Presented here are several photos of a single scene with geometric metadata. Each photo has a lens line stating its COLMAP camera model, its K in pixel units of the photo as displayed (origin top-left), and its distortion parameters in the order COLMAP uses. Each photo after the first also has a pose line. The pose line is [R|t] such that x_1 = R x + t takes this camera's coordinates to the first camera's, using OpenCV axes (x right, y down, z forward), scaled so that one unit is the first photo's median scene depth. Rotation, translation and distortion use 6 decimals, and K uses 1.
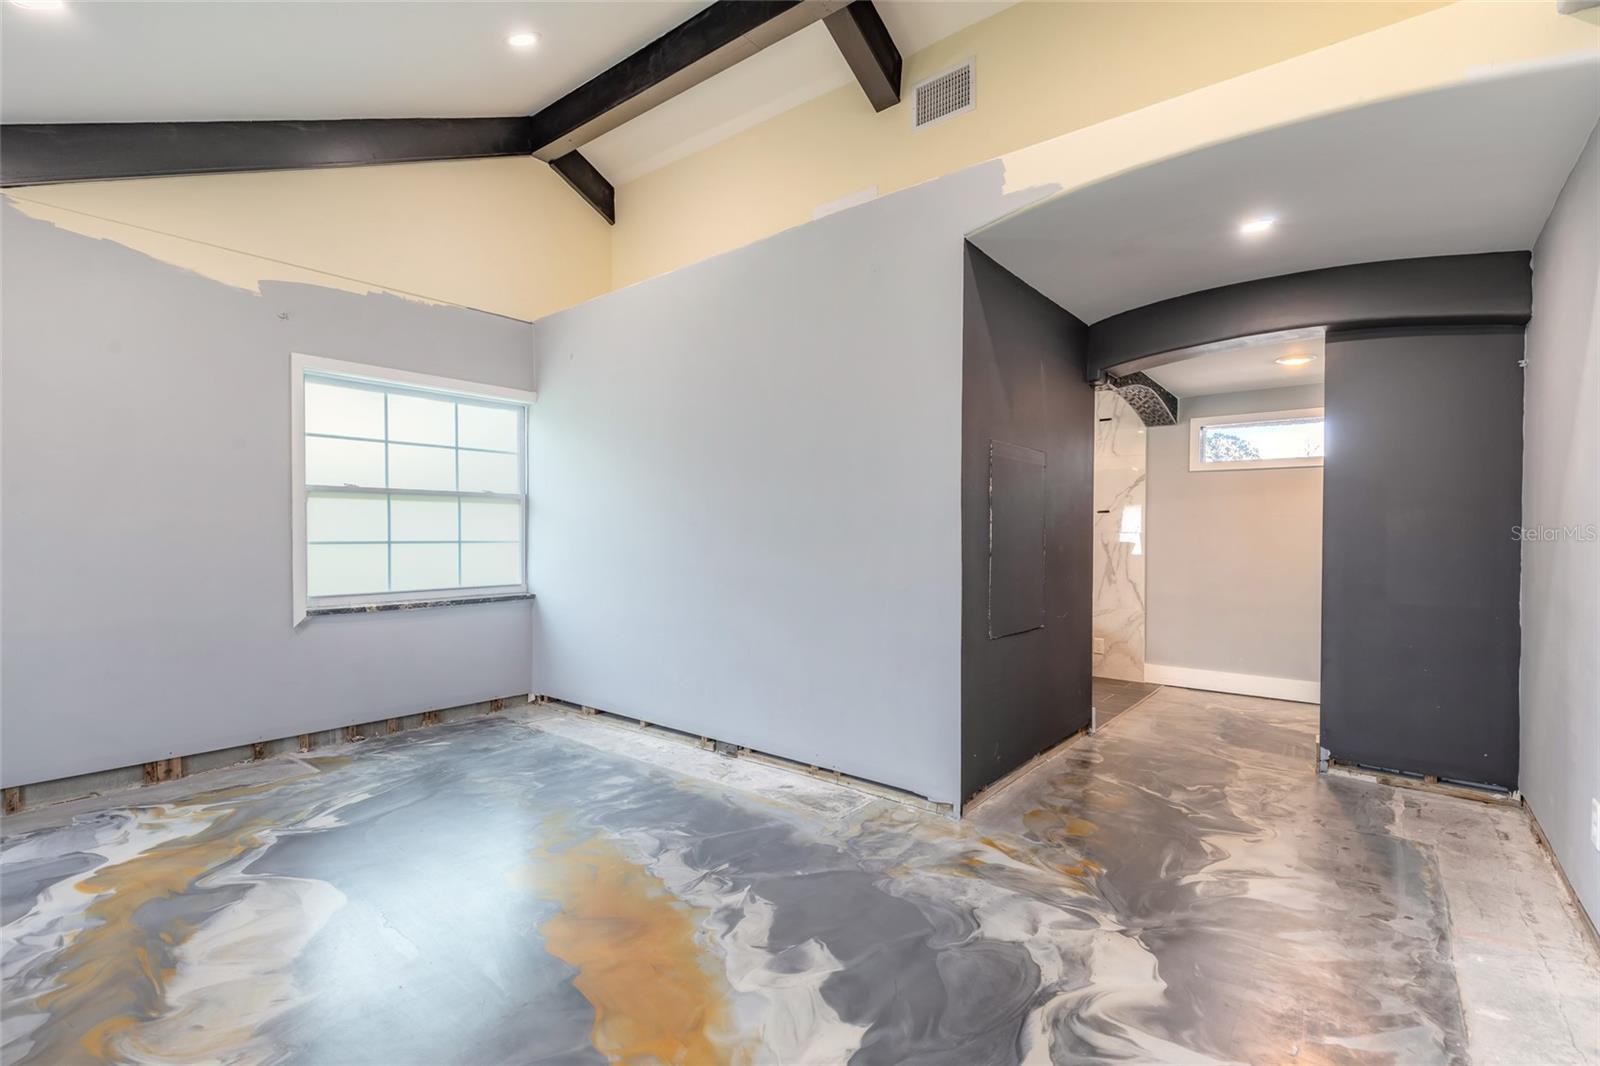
lens RADIAL K [[728.3, 0, 798.0], [0, 728.3, 534.0], [0, 0, 1]] dist [0.010232, -0.002385]
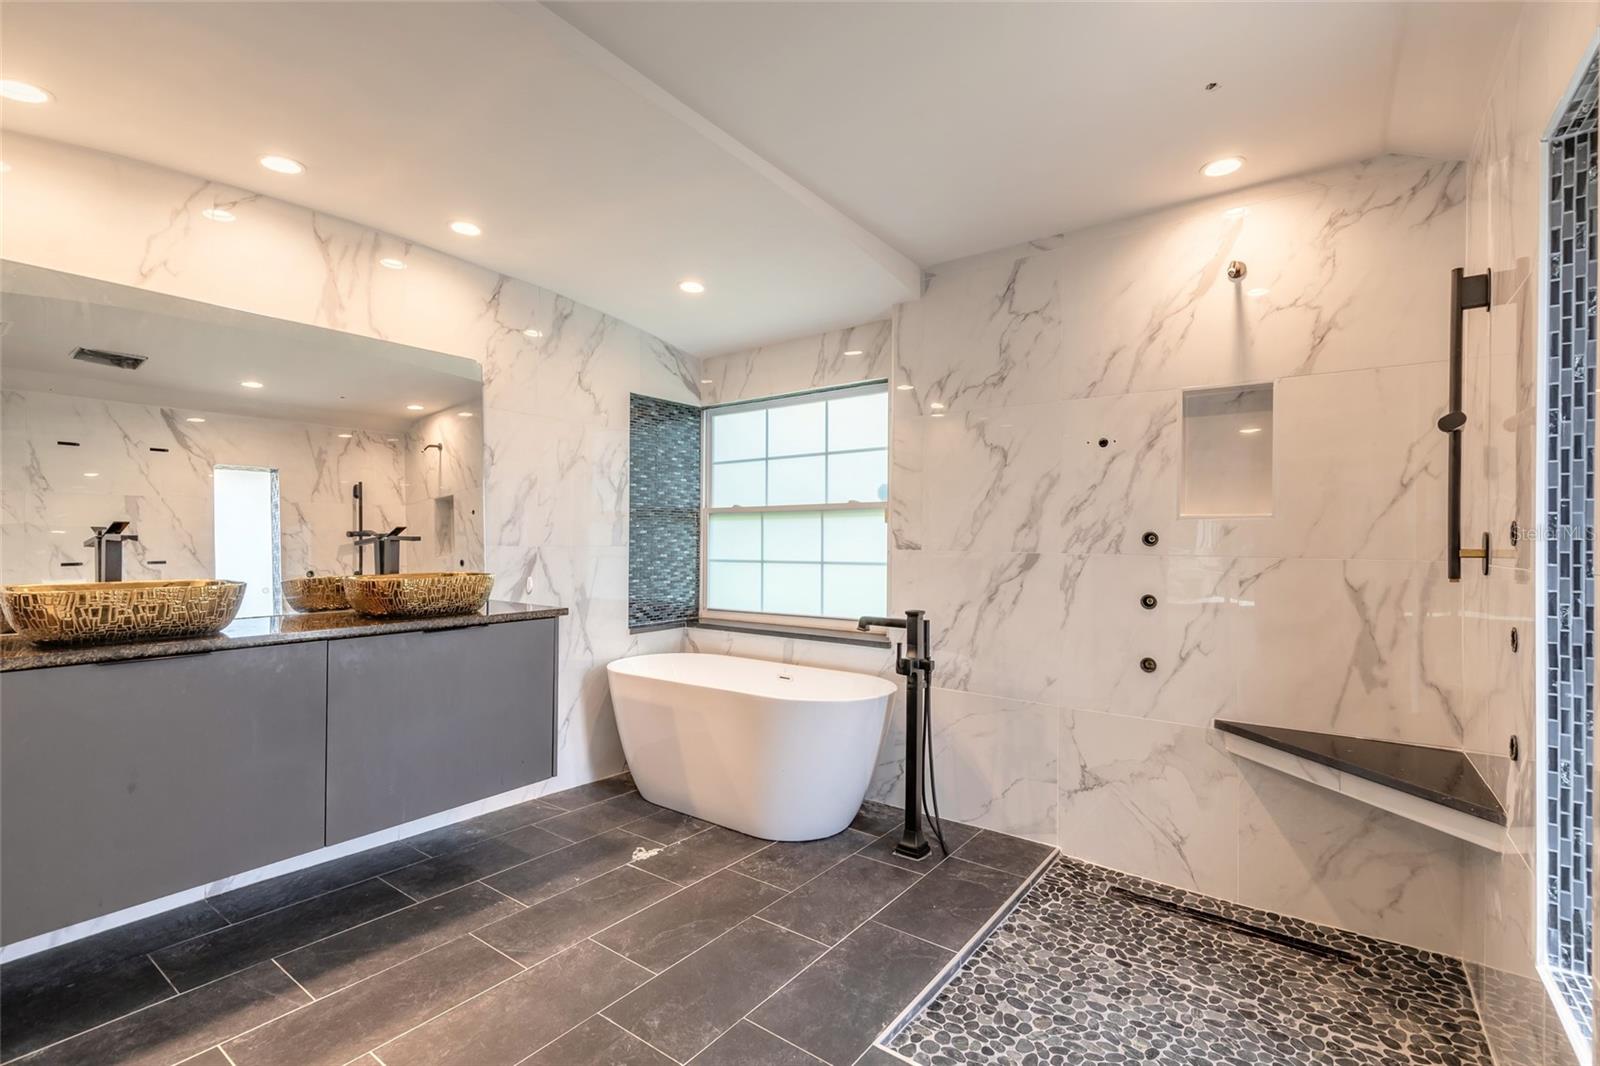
lens RADIAL K [[728.3, 0, 797.4], [0, 728.3, 539.6], [0, 0, 1]] dist [0.010232, -0.002385]
pose [[0.037045, -0.009415, -0.999269, 0.486561], [-0.009801, 0.999904, -0.009784, -0.010933], [0.999266, 0.010156, 0.036949, 1.196927]]
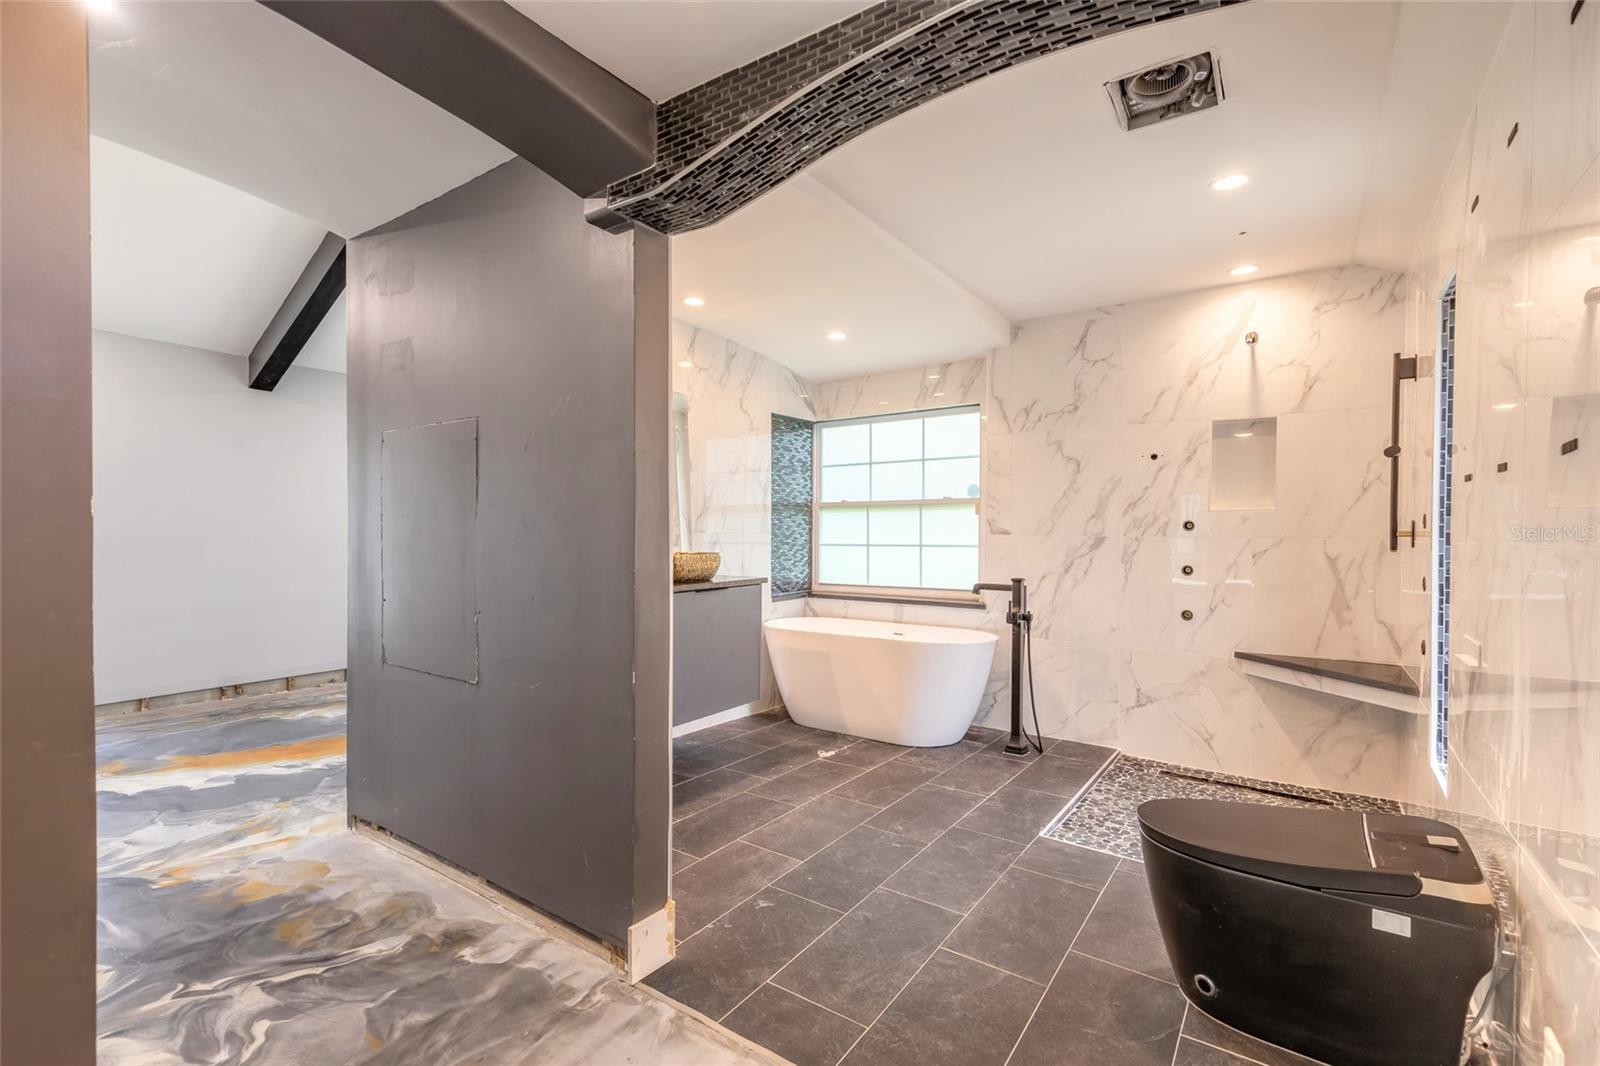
lens RADIAL K [[728.3, 0, 798.3], [0, 728.3, 539.2], [0, 0, 1]] dist [0.010232, -0.002385]
pose [[0.058597, 0.005041, -0.998269, 0.771741], [-0.005667, 0.999973, 0.004717, -0.004725], [0.998266, 0.005381, 0.058624, 0.961629]]
